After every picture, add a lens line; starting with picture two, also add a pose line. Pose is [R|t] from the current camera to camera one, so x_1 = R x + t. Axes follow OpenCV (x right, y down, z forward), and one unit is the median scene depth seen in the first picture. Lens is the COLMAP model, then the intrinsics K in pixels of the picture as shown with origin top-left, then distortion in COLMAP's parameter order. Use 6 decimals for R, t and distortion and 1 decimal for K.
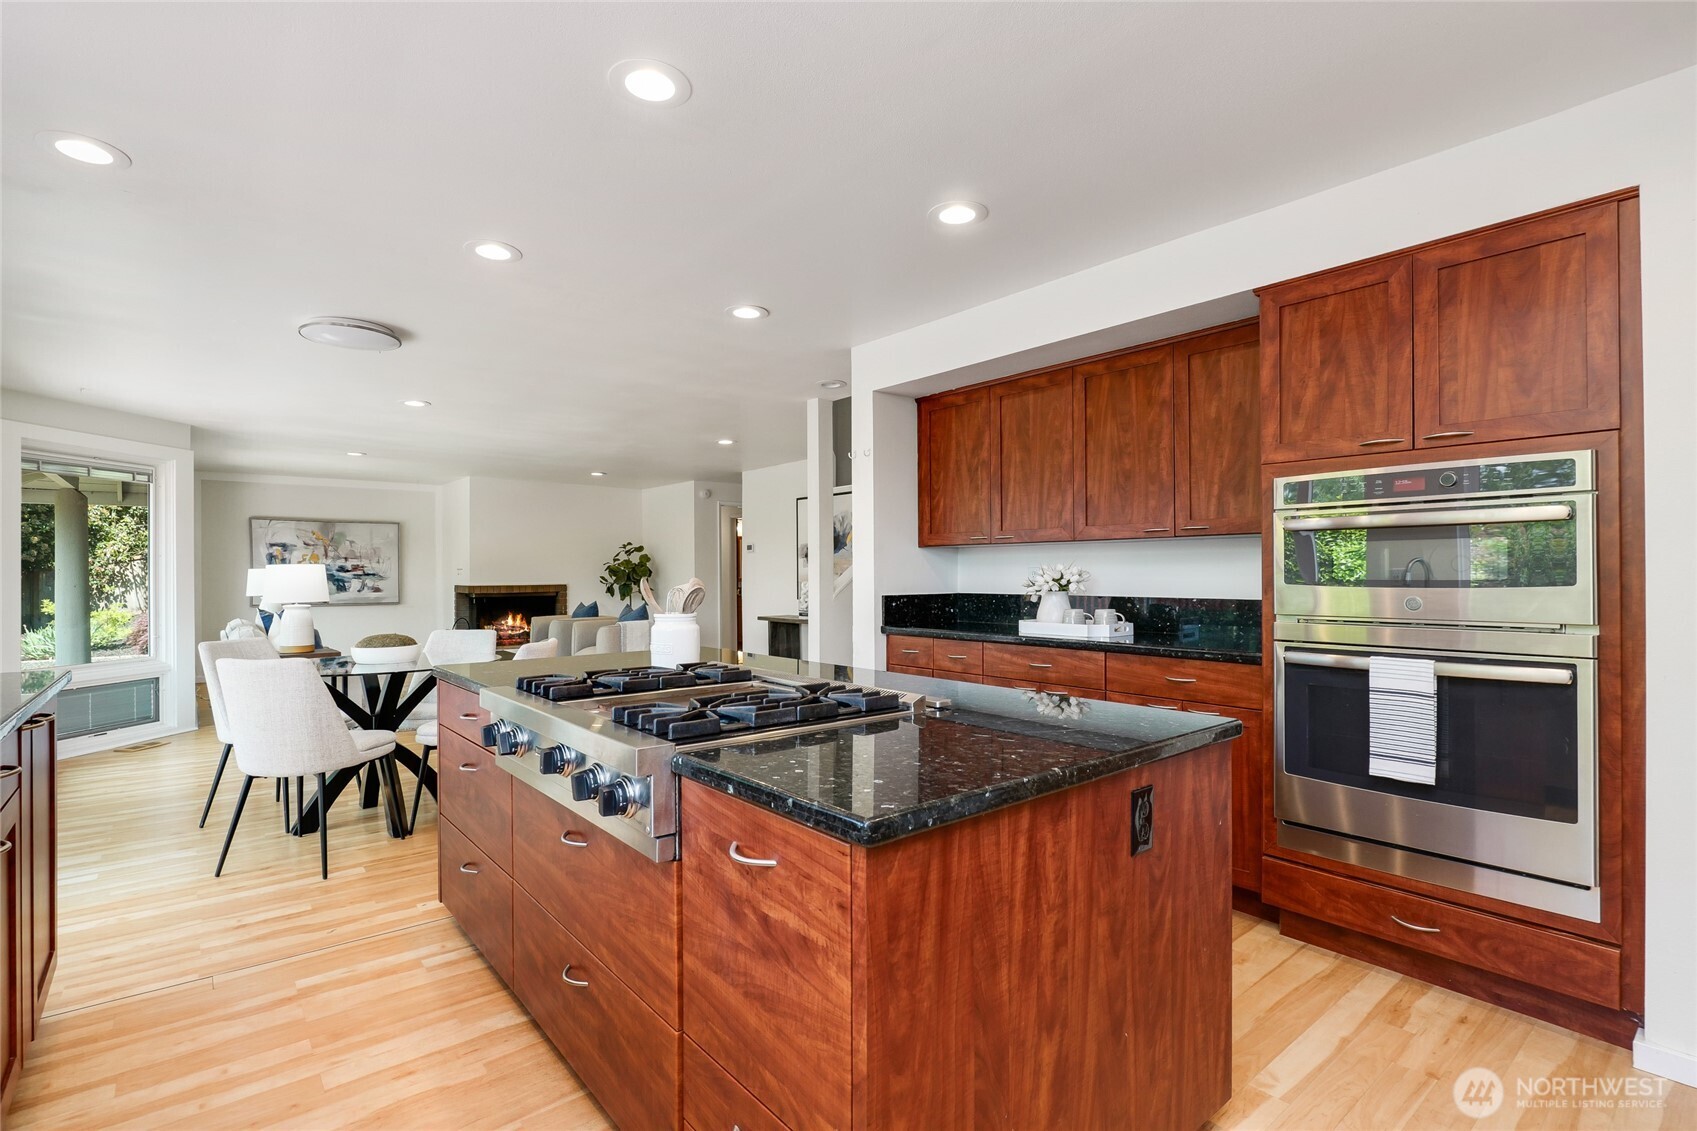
lens RADIAL K [[790.7, 0, 842.3], [0, 790.7, 571.5], [0, 0, 1]] dist [-0.015452, 0.000697]
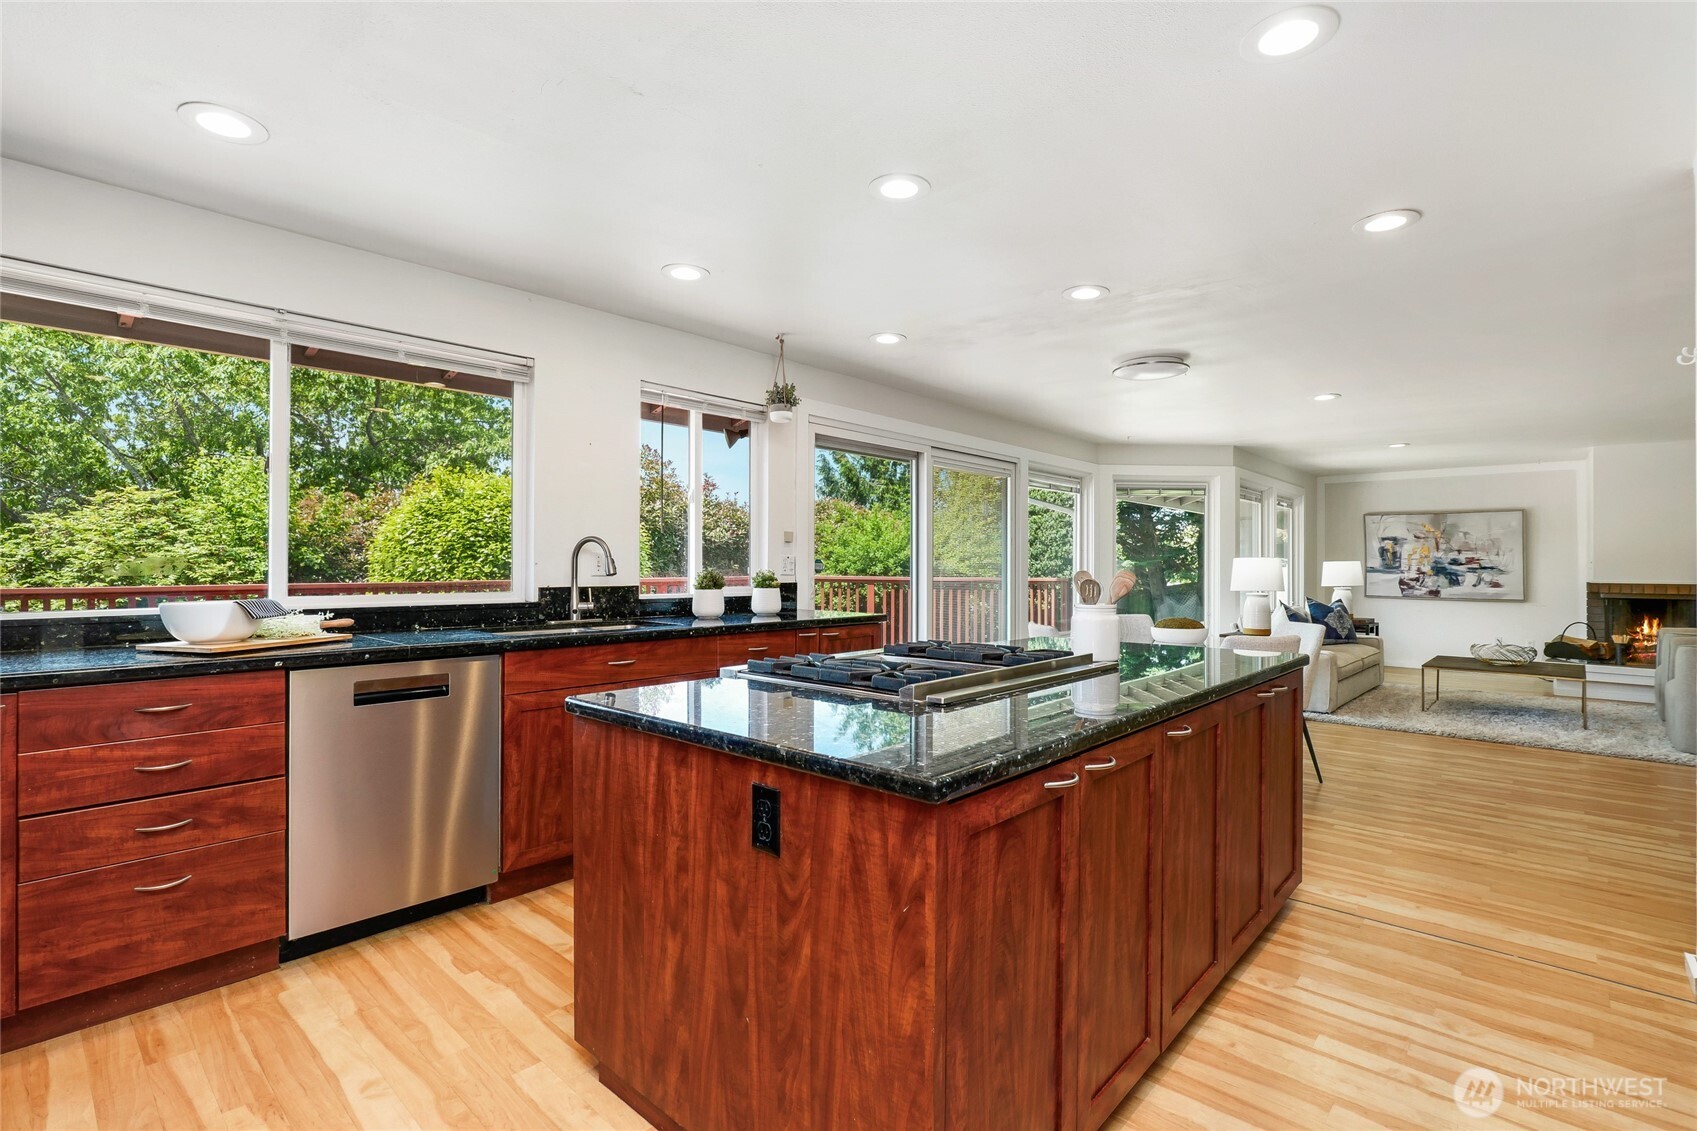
lens RADIAL K [[790.7, 0, 848.6], [0, 790.7, 561.6], [0, 0, 1]] dist [-0.015452, 0.000697]
pose [[0.147203, -0.000908, -0.989106, 0.194872], [-0.003267, 0.999994, -0.001404, -0.000126], [0.989101, 0.003438, 0.147199, 0.137467]]
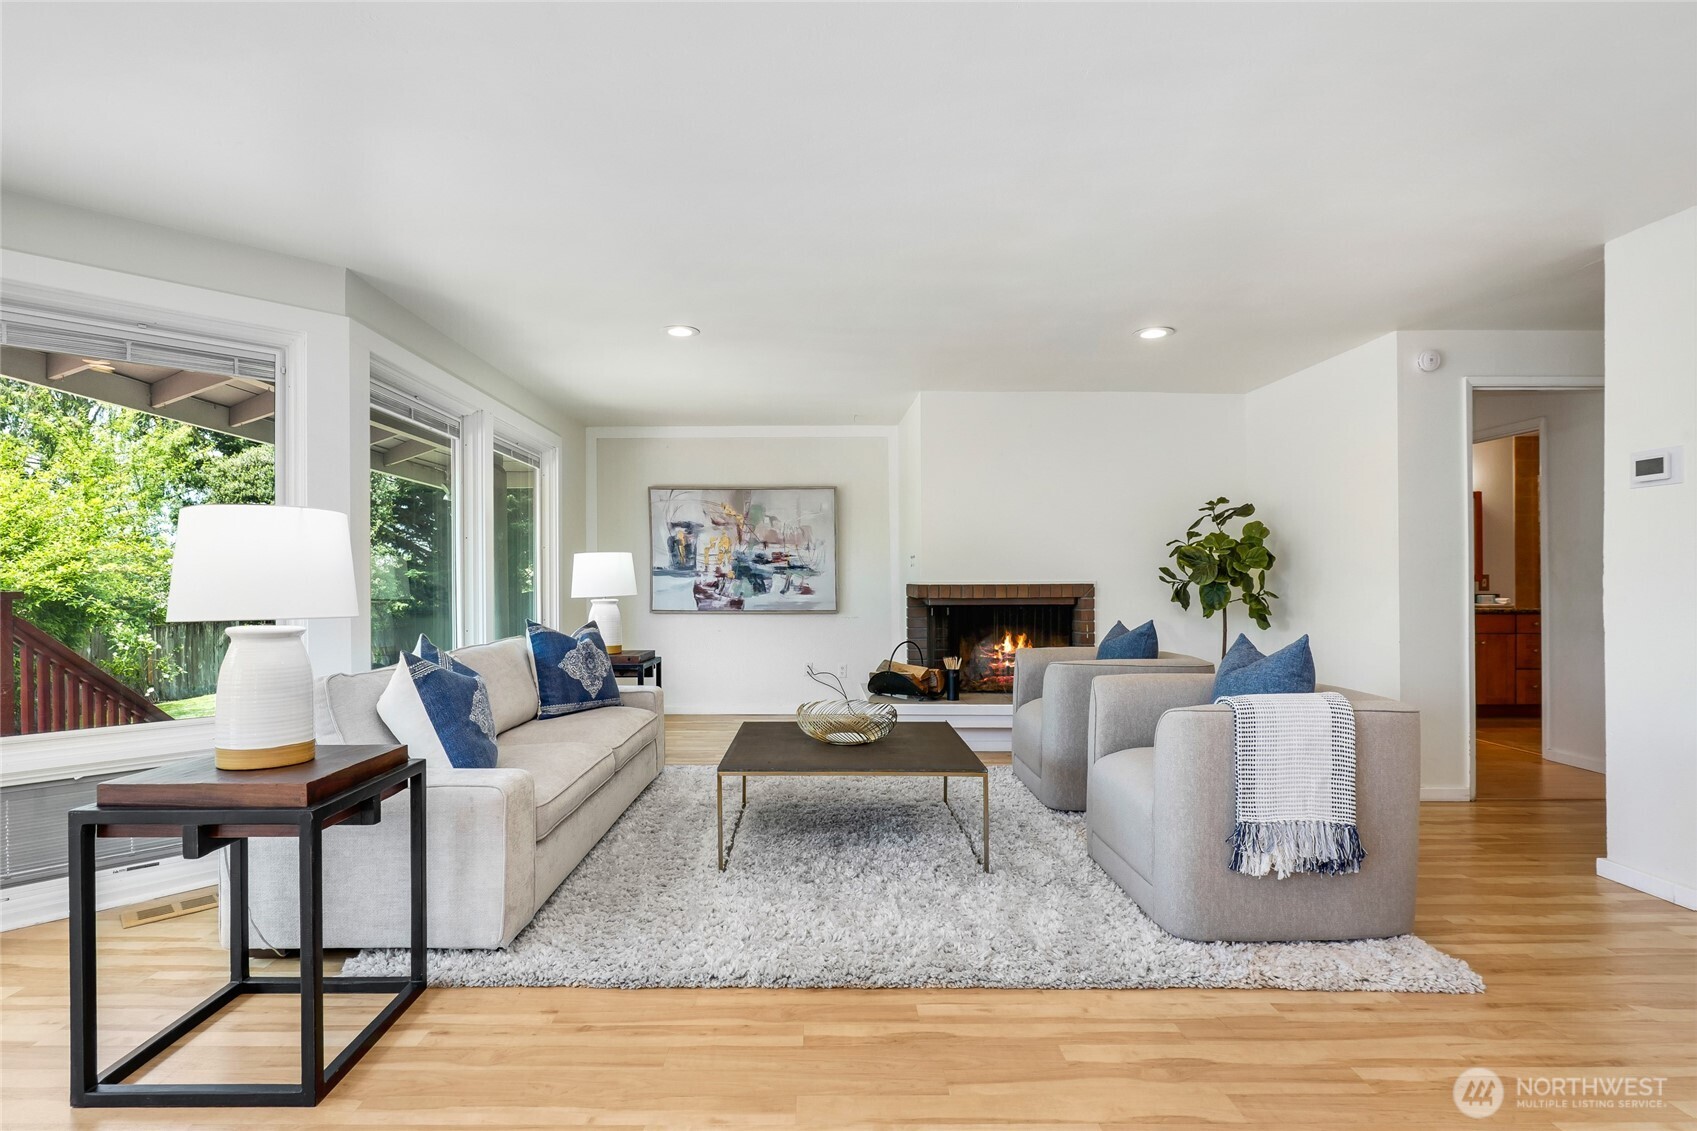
lens RADIAL K [[836.3, 0, 826.2], [0, 836.3, 574.5], [0, 0, 1]] dist [-0.007129, 0.001583]
pose [[0.782146, -0.002858, -0.623089, -0.152175], [0.002463, 0.999996, -0.001496, 0.011090], [0.623090, -0.000365, 0.782150, 0.485677]]
